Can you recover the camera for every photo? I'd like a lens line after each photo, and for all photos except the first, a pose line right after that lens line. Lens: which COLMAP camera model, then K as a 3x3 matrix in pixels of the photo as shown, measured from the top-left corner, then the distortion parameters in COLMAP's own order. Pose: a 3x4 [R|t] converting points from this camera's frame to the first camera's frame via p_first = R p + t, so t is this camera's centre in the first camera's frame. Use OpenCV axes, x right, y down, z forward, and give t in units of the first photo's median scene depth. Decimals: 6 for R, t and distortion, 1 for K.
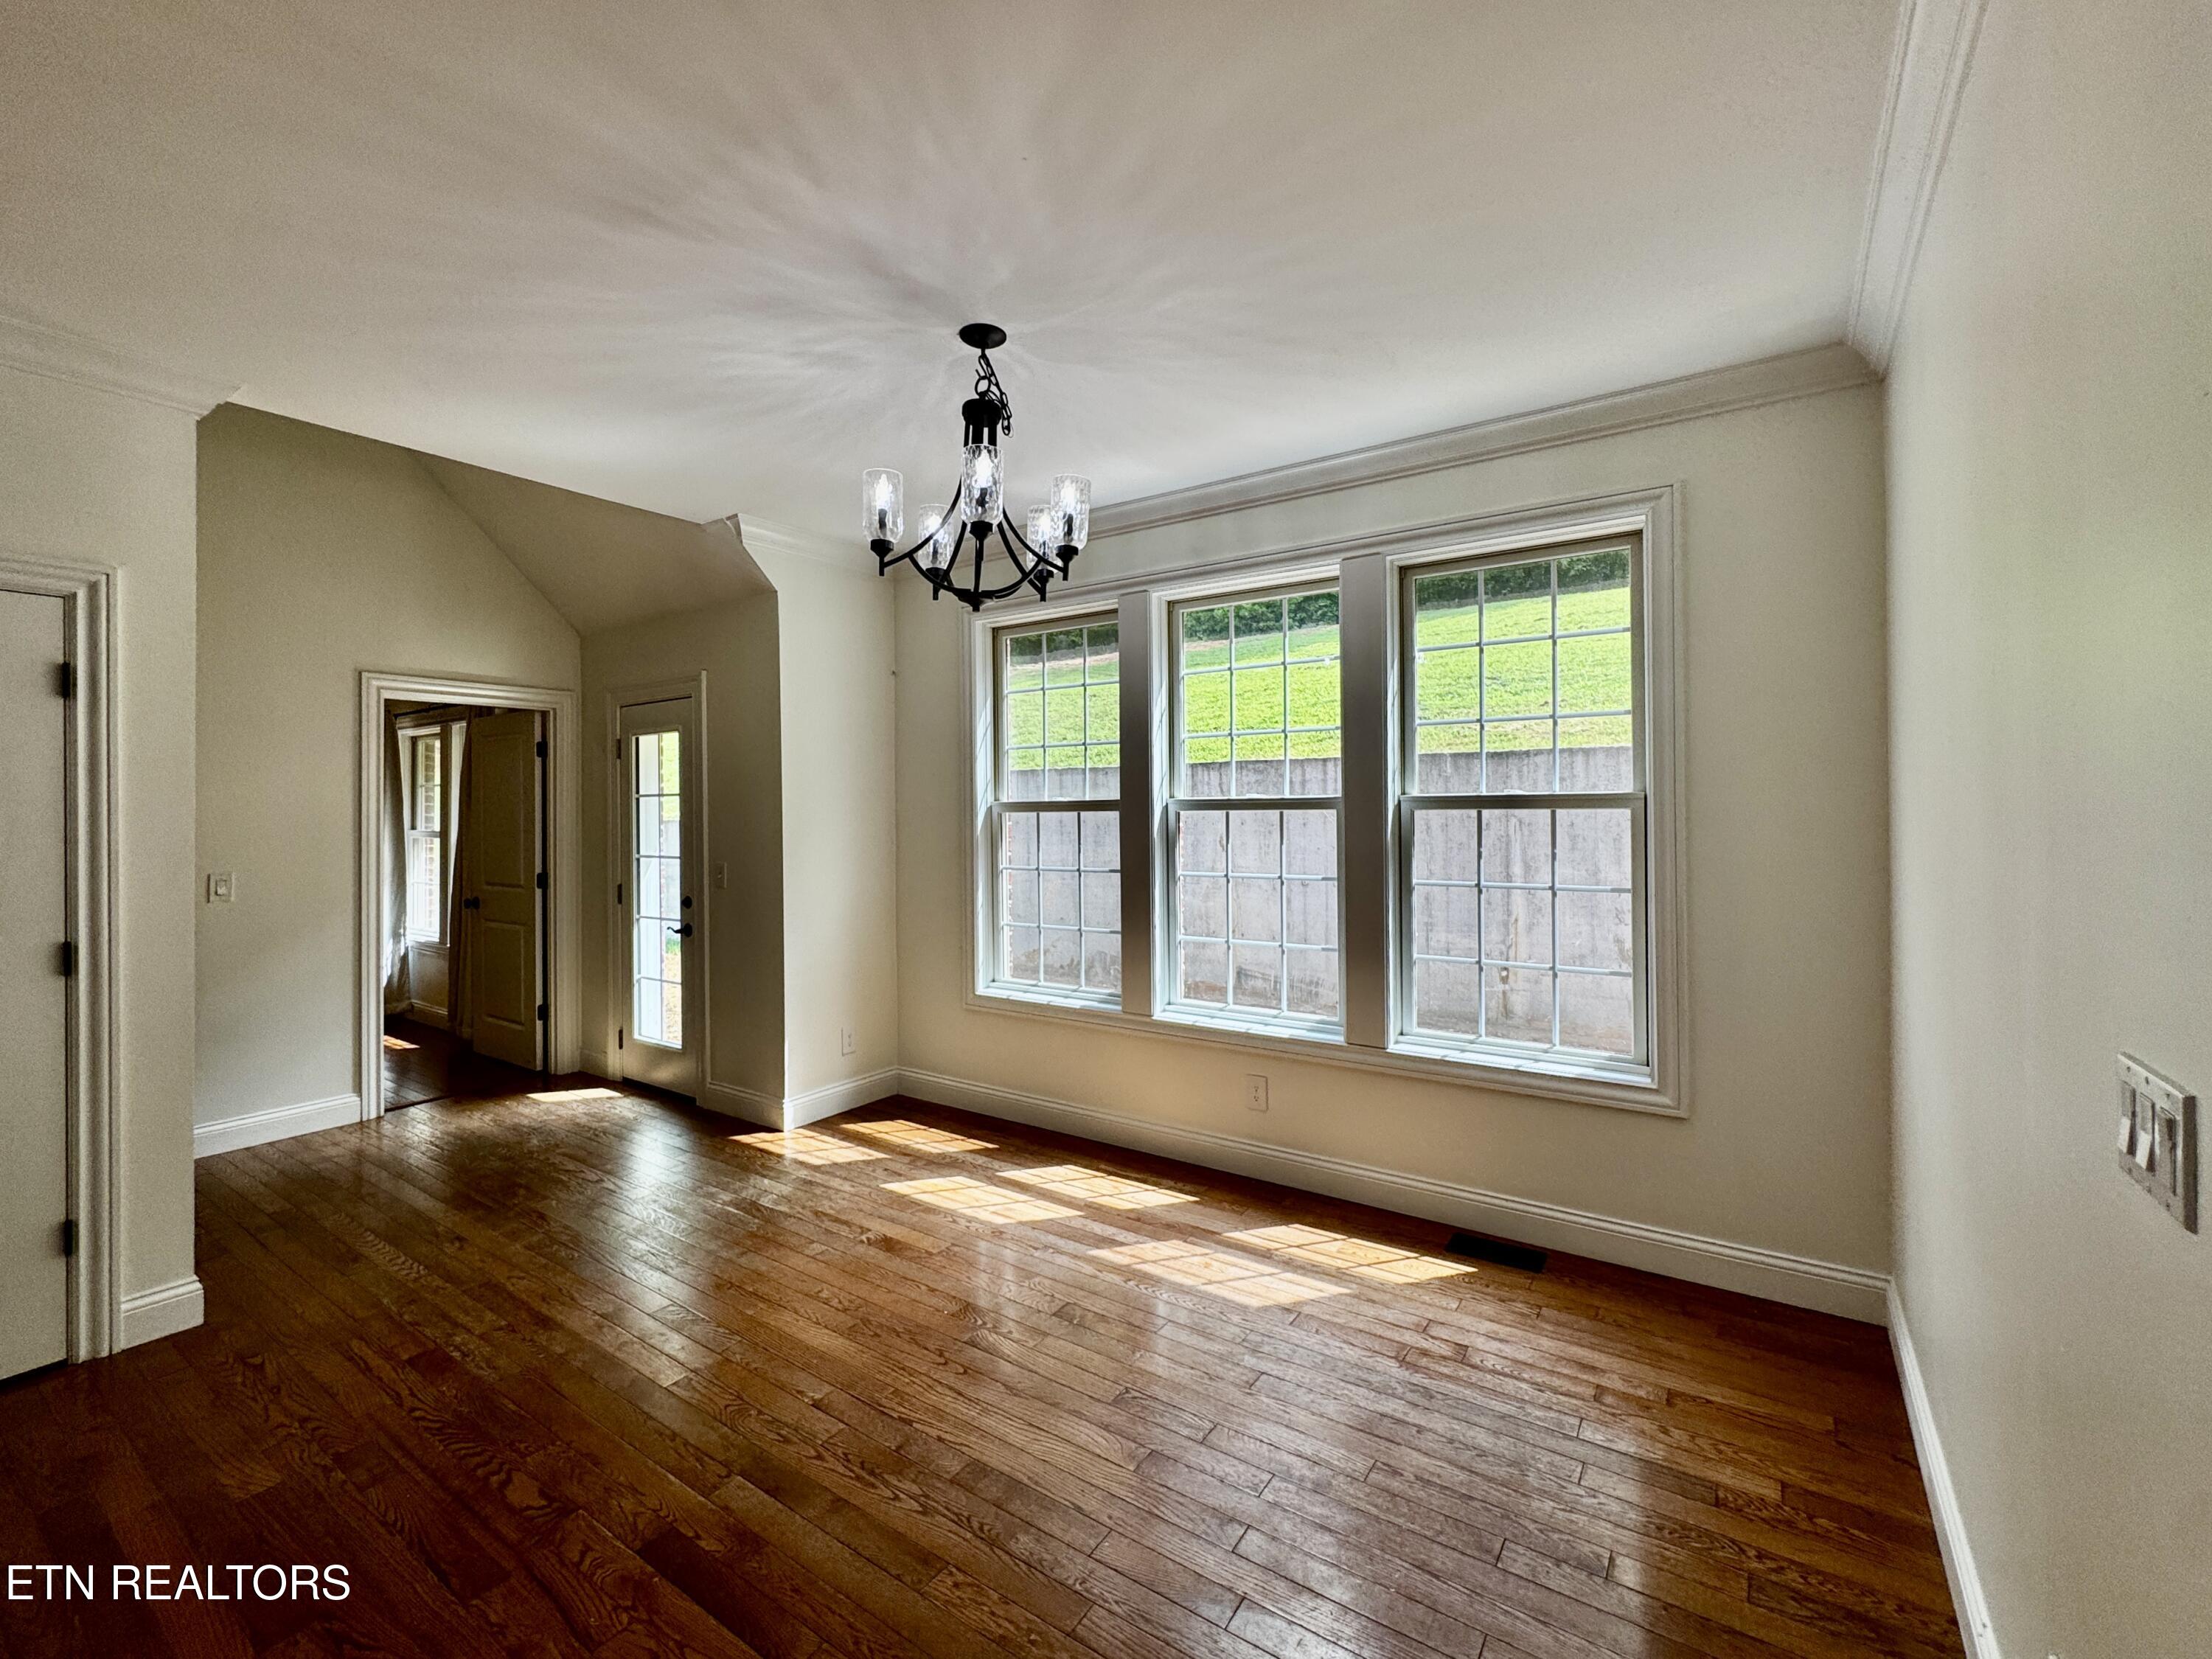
lens RADIAL K [[946.9, 0, 1117.6], [0, 946.9, 809.1], [0, 0, 1]] dist [0.005182, -0.000557]
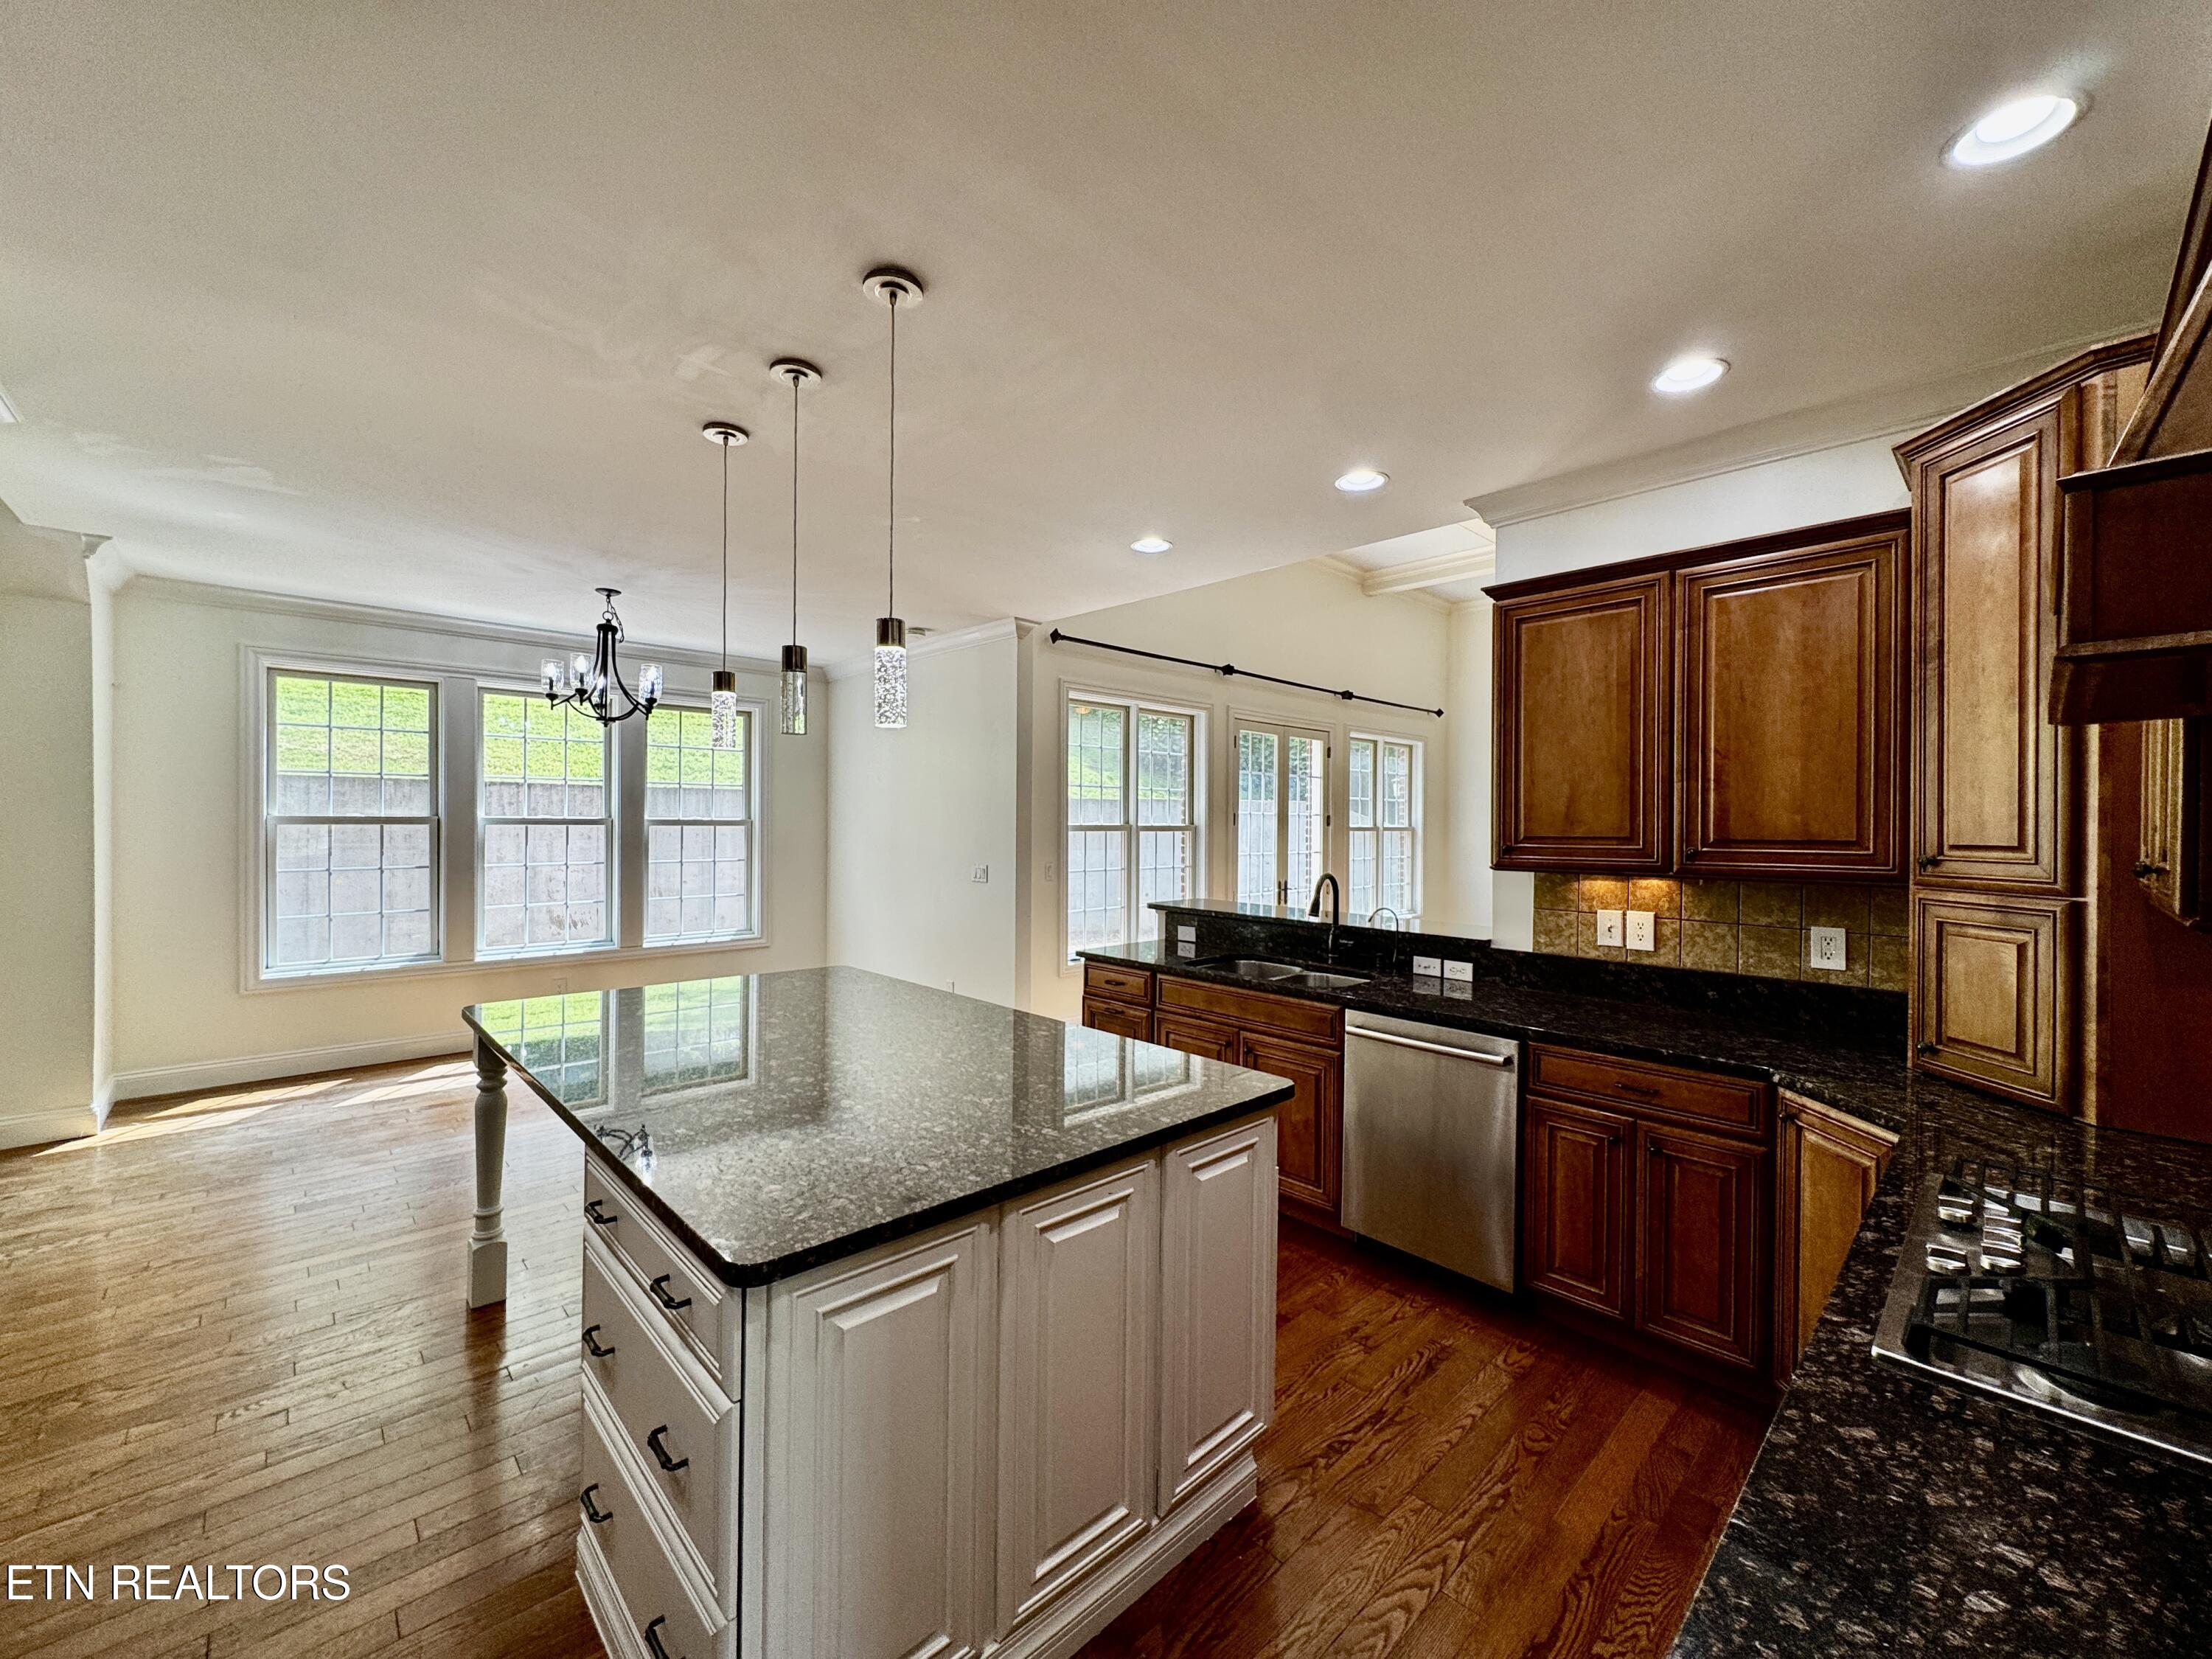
lens RADIAL K [[892.0, 0, 1144.1], [0, 892.0, 834.0], [0, 0, 1]] dist [-0.004159, 0.000531]
pose [[0.163442, -0.002760, 0.986549, -1.745171], [-0.008834, 0.999952, 0.004261, 0.002142], [-0.986513, -0.009411, 0.163409, -0.429385]]
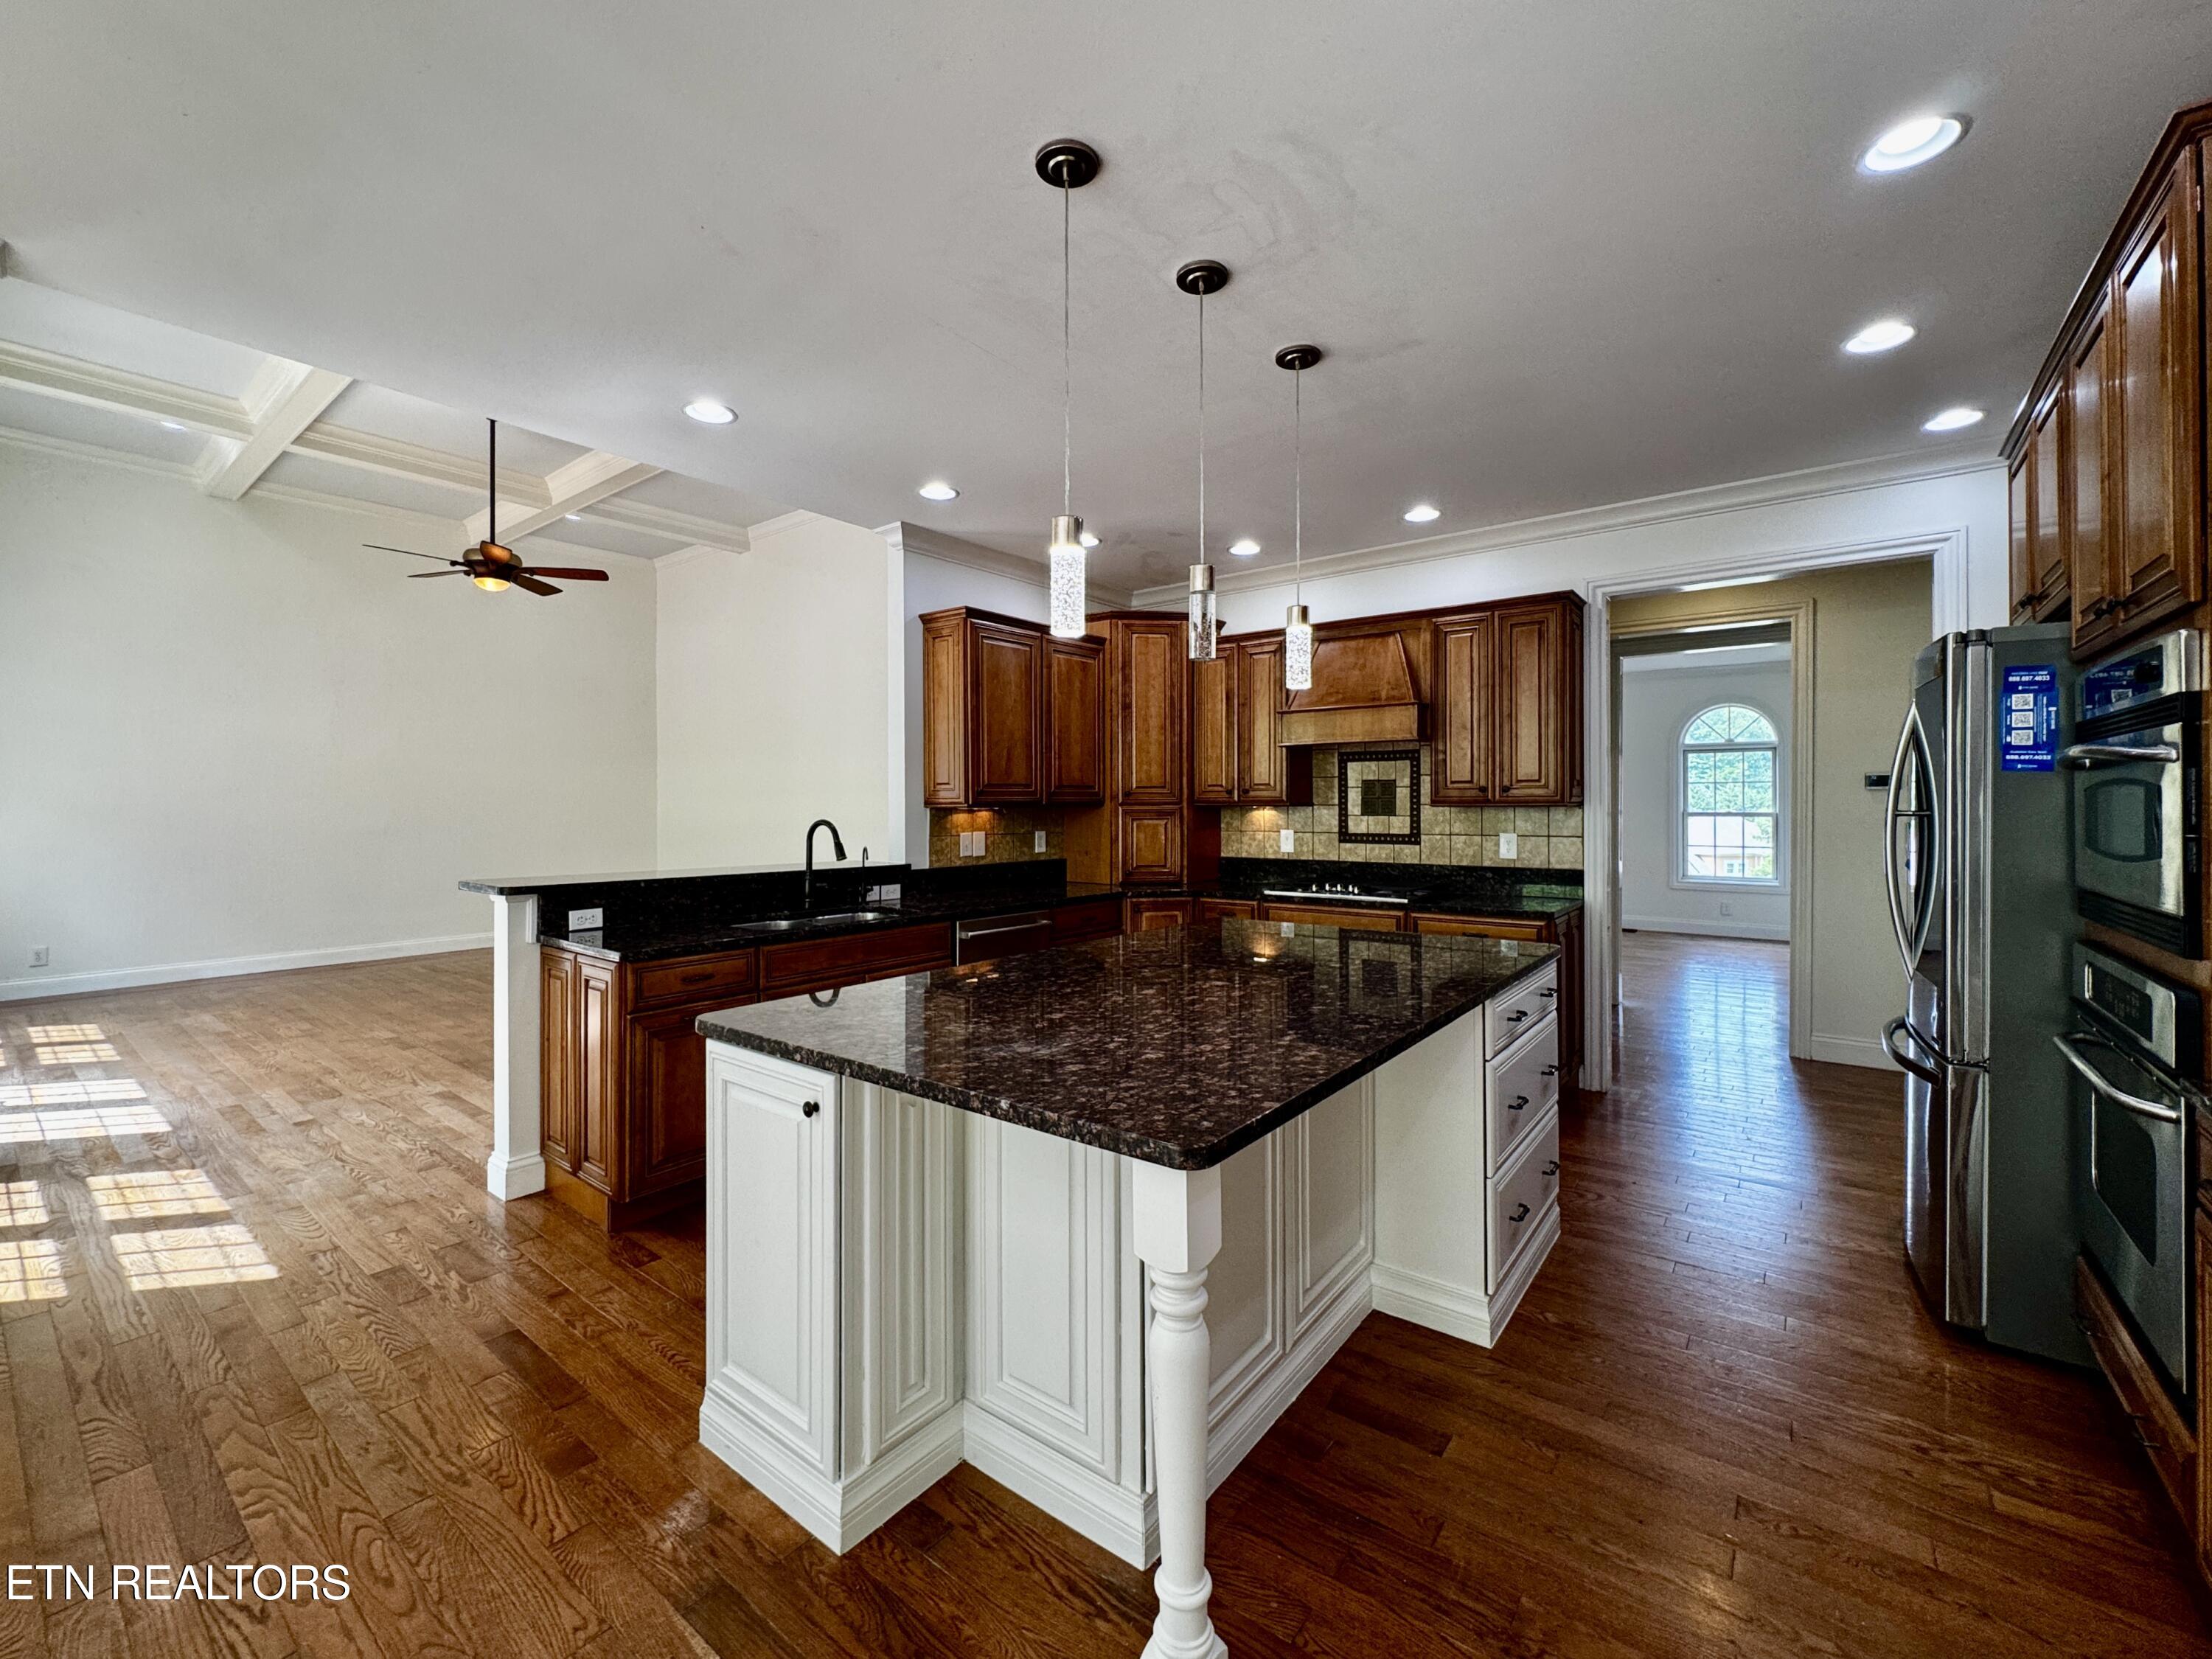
lens RADIAL K [[892.0, 0, 1101.9], [0, 892.0, 800.2], [0, 0, 1]] dist [-0.004159, 0.000531]
pose [[-0.998277, 0.010818, 0.057667, -0.827056], [0.010734, 0.999941, -0.001763, 0.044885], [-0.057683, -0.001141, -0.998334, 0.961131]]
